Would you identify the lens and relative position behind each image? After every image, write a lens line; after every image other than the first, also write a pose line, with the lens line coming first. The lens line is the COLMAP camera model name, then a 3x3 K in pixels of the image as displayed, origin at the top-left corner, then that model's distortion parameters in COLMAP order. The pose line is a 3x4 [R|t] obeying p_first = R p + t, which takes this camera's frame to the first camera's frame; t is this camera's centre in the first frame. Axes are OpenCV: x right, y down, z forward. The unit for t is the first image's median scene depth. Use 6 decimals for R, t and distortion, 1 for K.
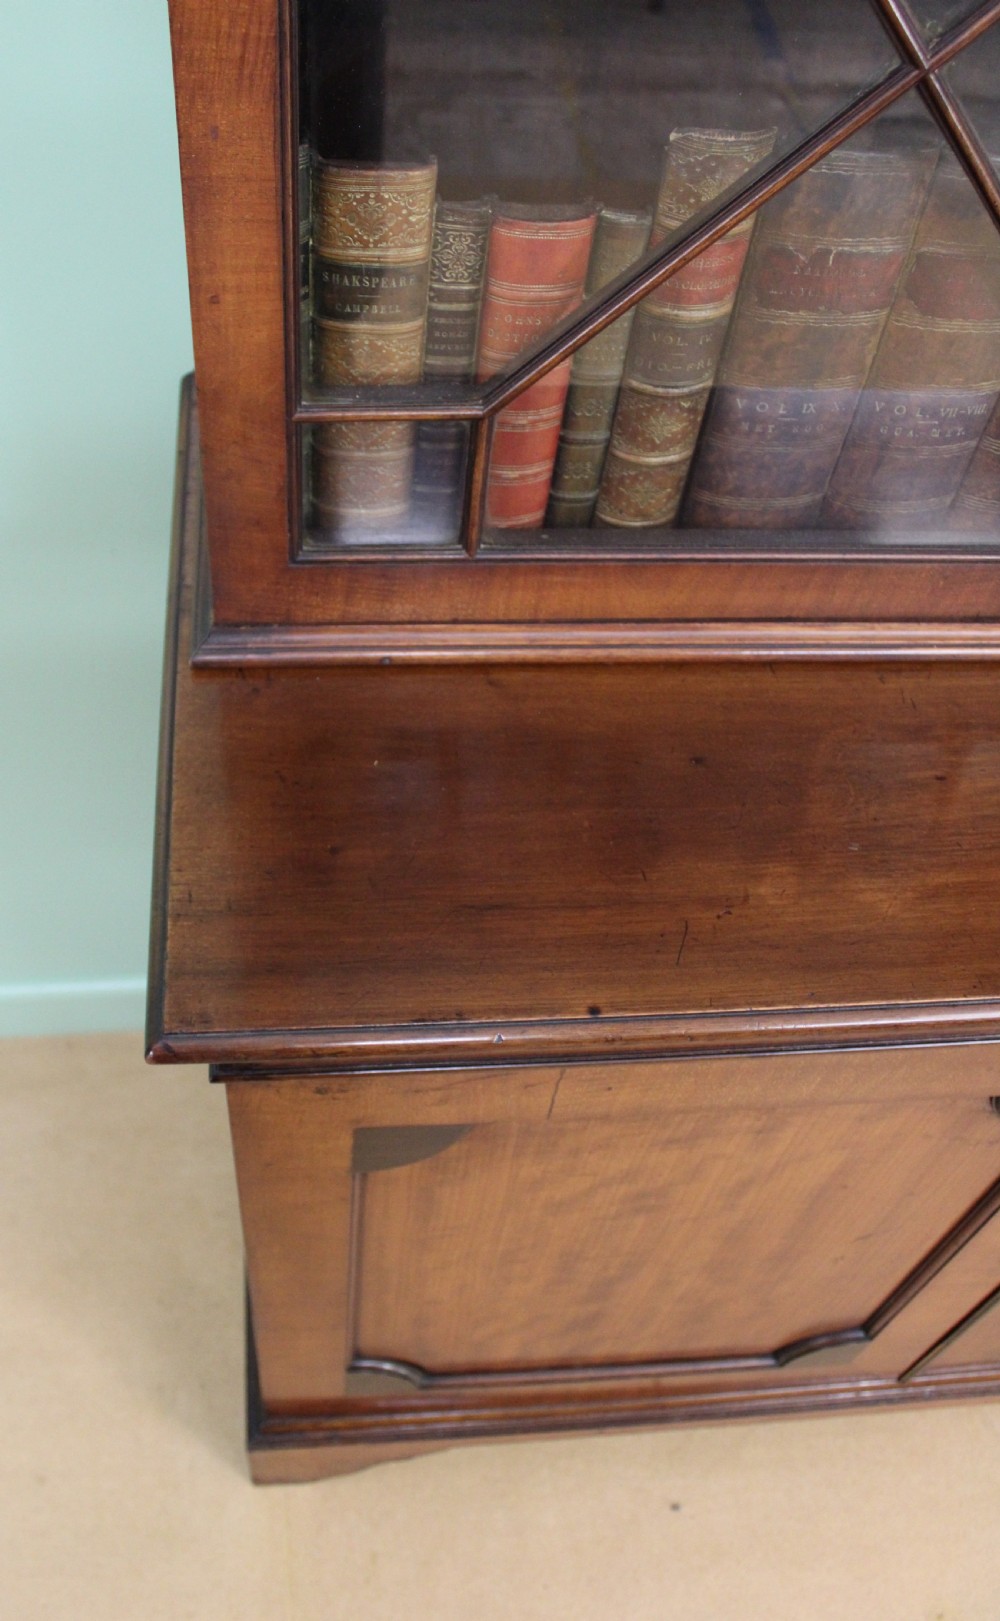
lens RADIAL K [[1458.0, 0, 430.0], [0, 1458.0, 840.9], [0, 0, 1]] dist [-0.127956, 0.004122]
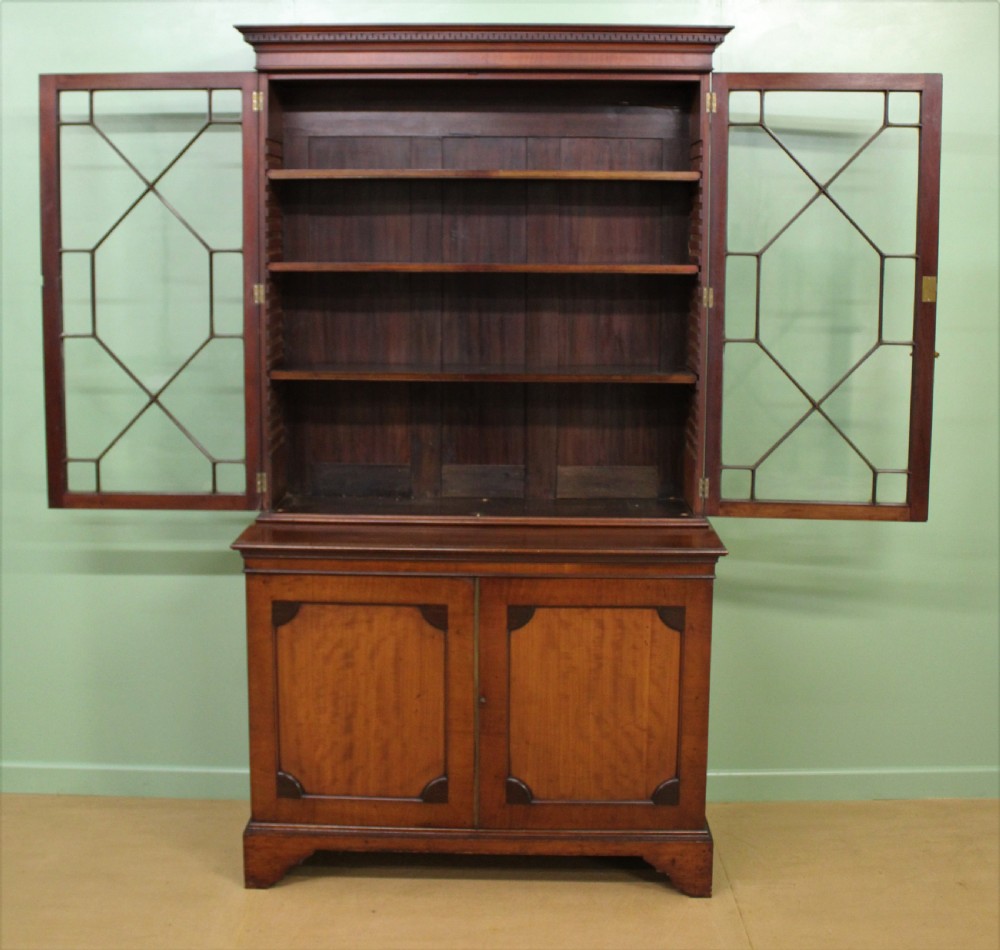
lens RADIAL K [[1315.0, 0, 496.5], [0, 1315.0, 334.2], [0, 0, 1]] dist [-0.180642, 0.158627]
pose [[0.993374, -0.046111, -0.105272, 1.212086], [-0.048706, 0.660750, -0.749024, 2.886498], [0.104097, 0.749189, 0.654126, -2.429968]]
